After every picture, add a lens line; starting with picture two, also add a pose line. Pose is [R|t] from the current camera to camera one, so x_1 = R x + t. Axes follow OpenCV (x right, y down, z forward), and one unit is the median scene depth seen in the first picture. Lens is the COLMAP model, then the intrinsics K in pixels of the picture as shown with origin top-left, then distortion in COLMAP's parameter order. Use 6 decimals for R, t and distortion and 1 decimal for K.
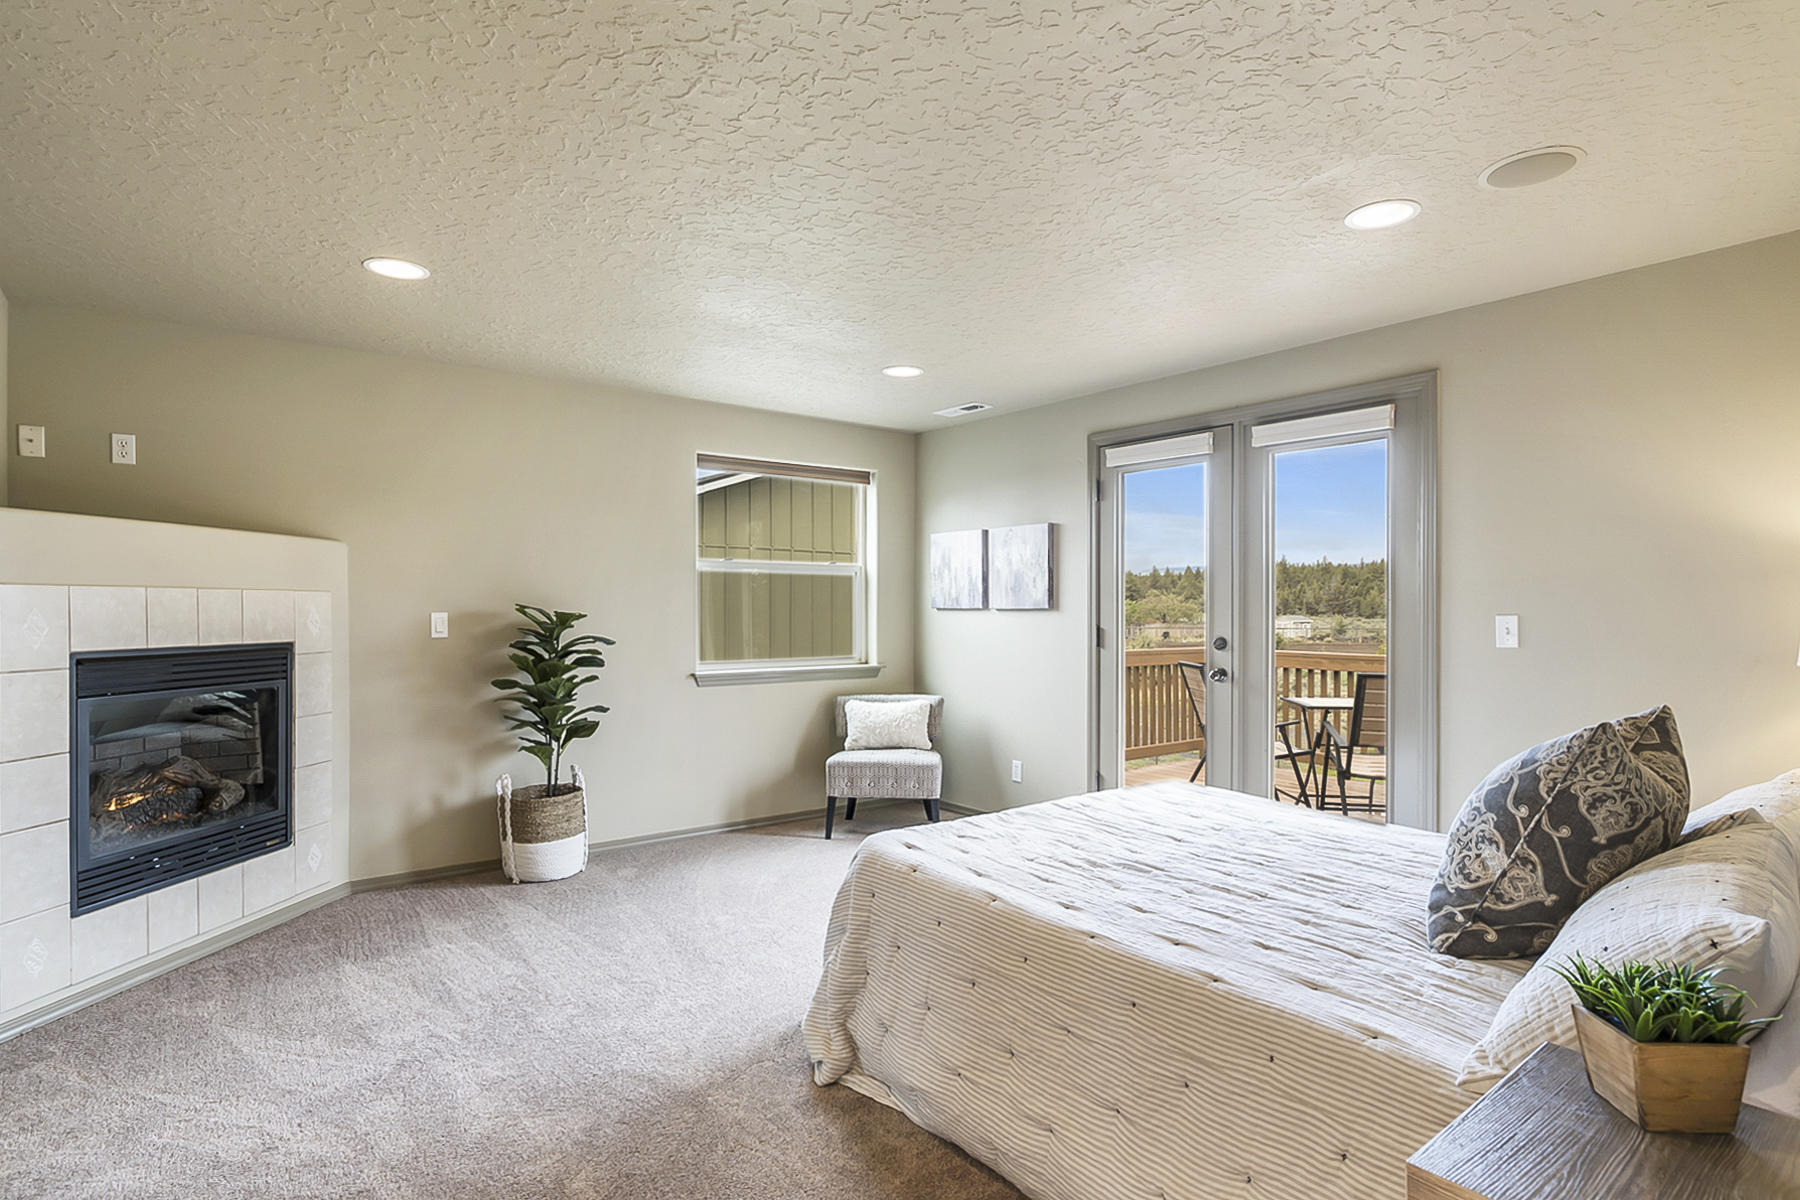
lens RADIAL K [[932.8, 0, 900.0], [0, 932.8, 600.0], [0, 0, 1]] dist [-0.006309, -0.000695]
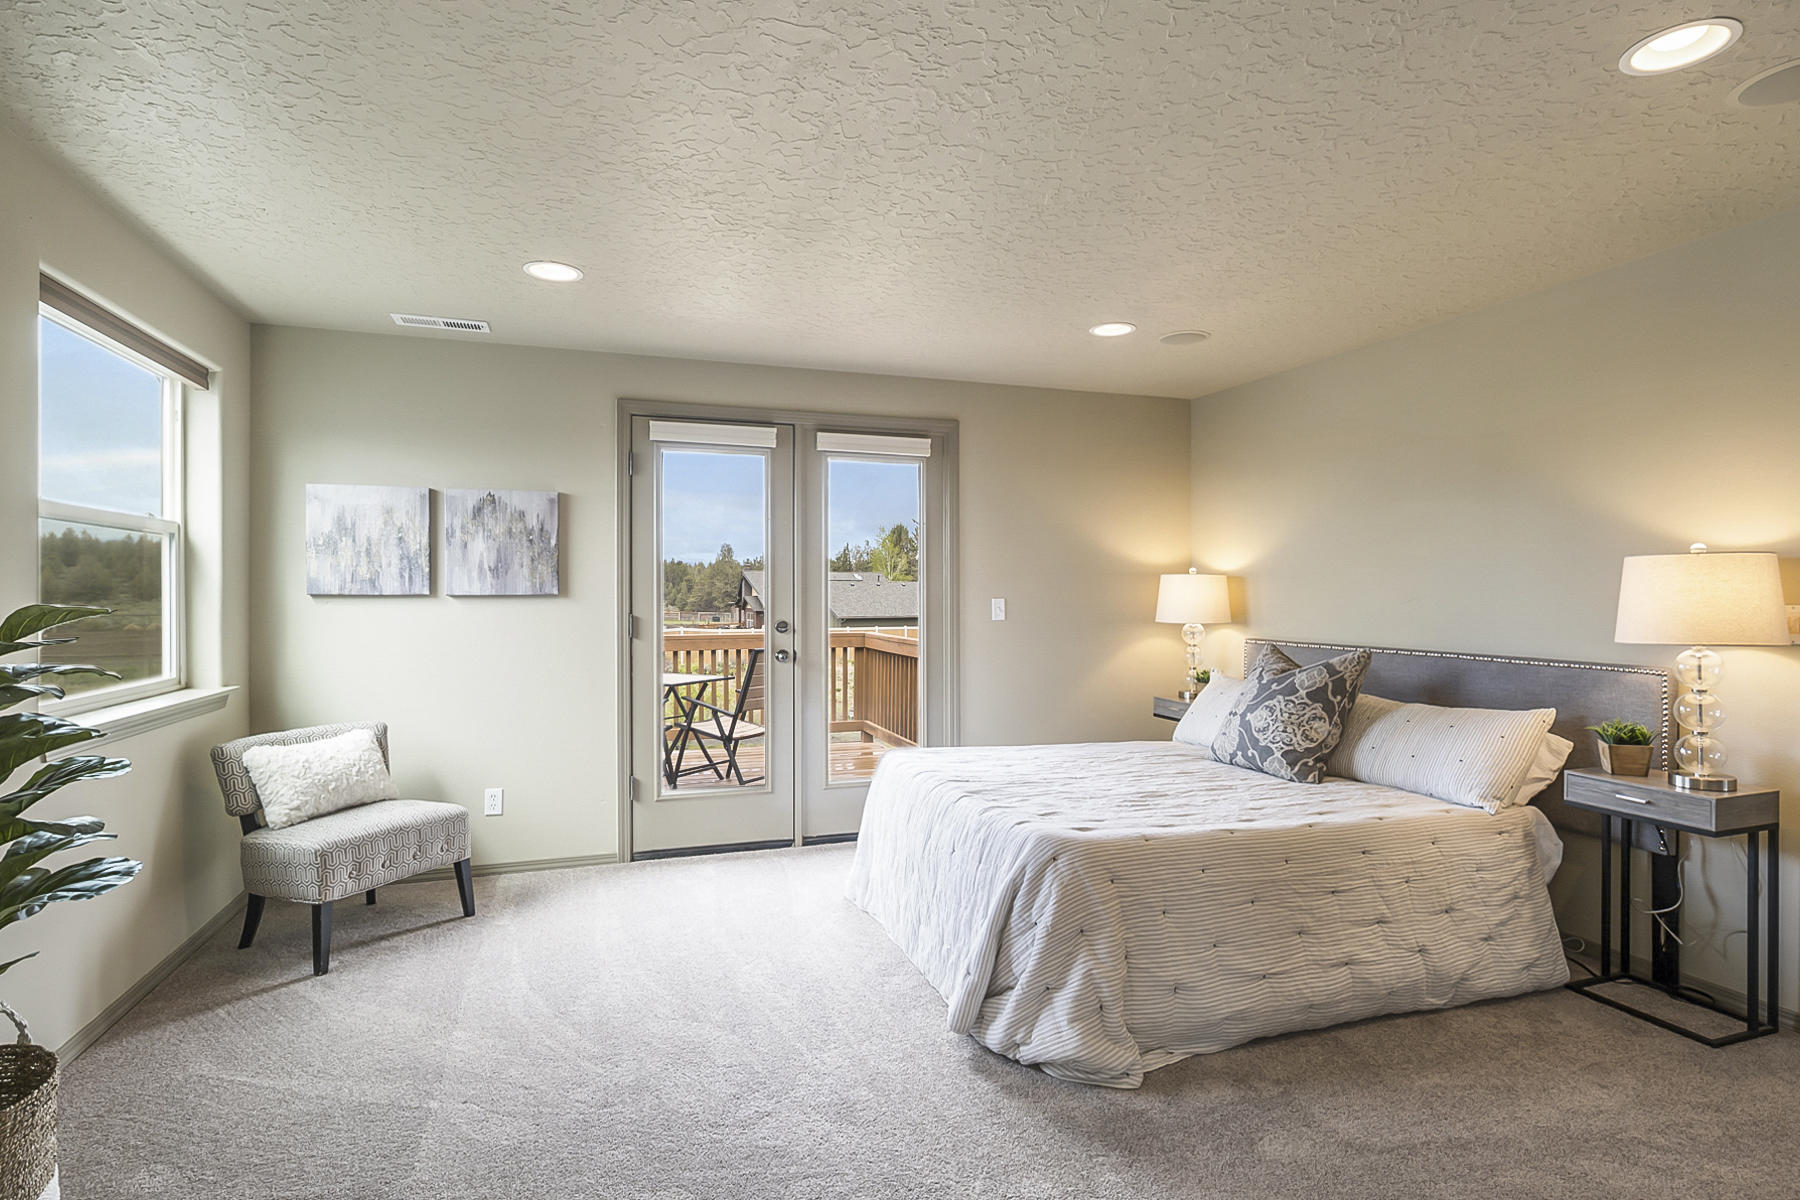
lens RADIAL K [[911.2, 0, 901.2], [0, 911.2, 591.5], [0, 0, 1]] dist [-0.000119, -0.000067]
pose [[0.325312, -0.001134, 0.945606, -0.612340], [-0.007927, 0.999961, 0.003926, 0.001149], [-0.945574, -0.008773, 0.325290, 0.533167]]
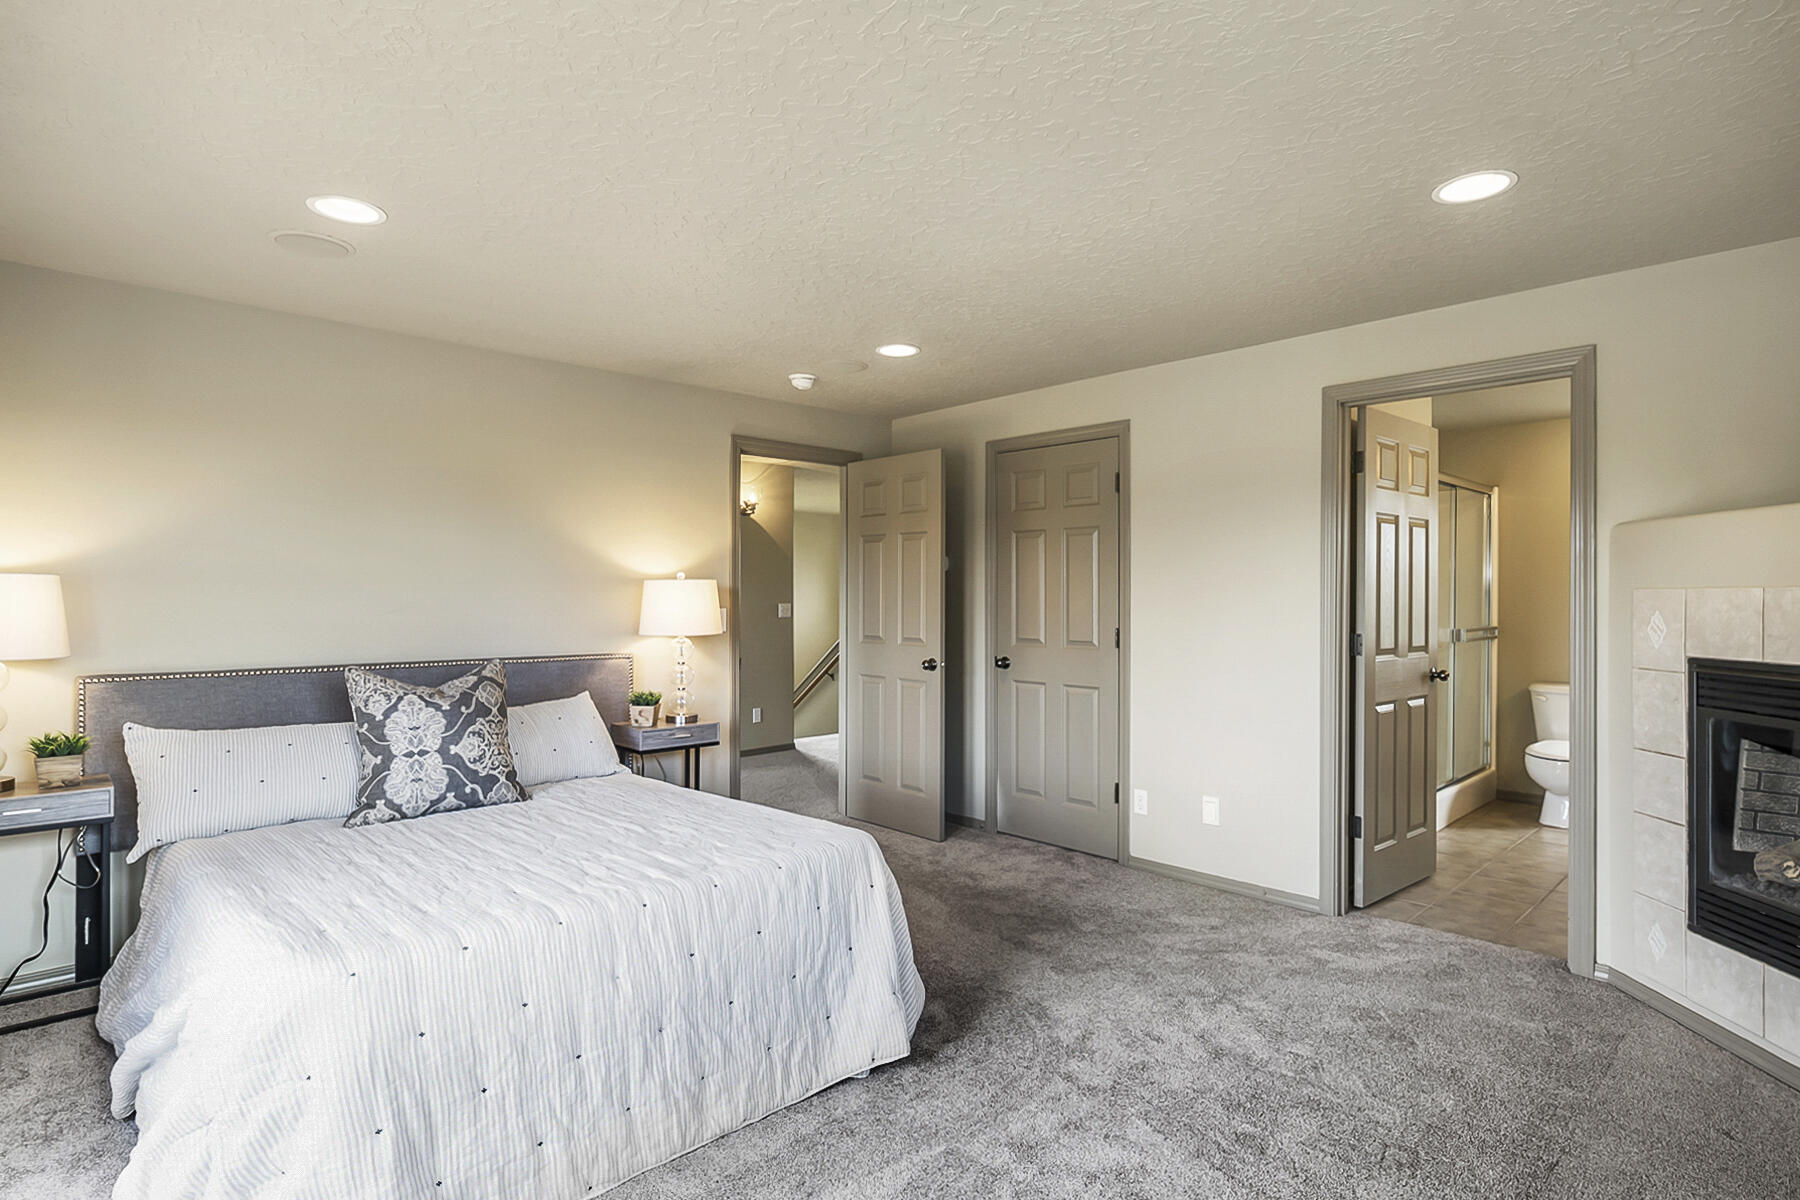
lens RADIAL K [[932.8, 0, 900.0], [0, 932.8, 600.0], [0, 0, 1]] dist [-0.006309, -0.000695]
pose [[-0.996464, -0.001636, -0.084005, 0.010041], [-0.001344, 0.999993, -0.003532, 0.000725], [0.084010, -0.003407, -0.996459, 1.285693]]
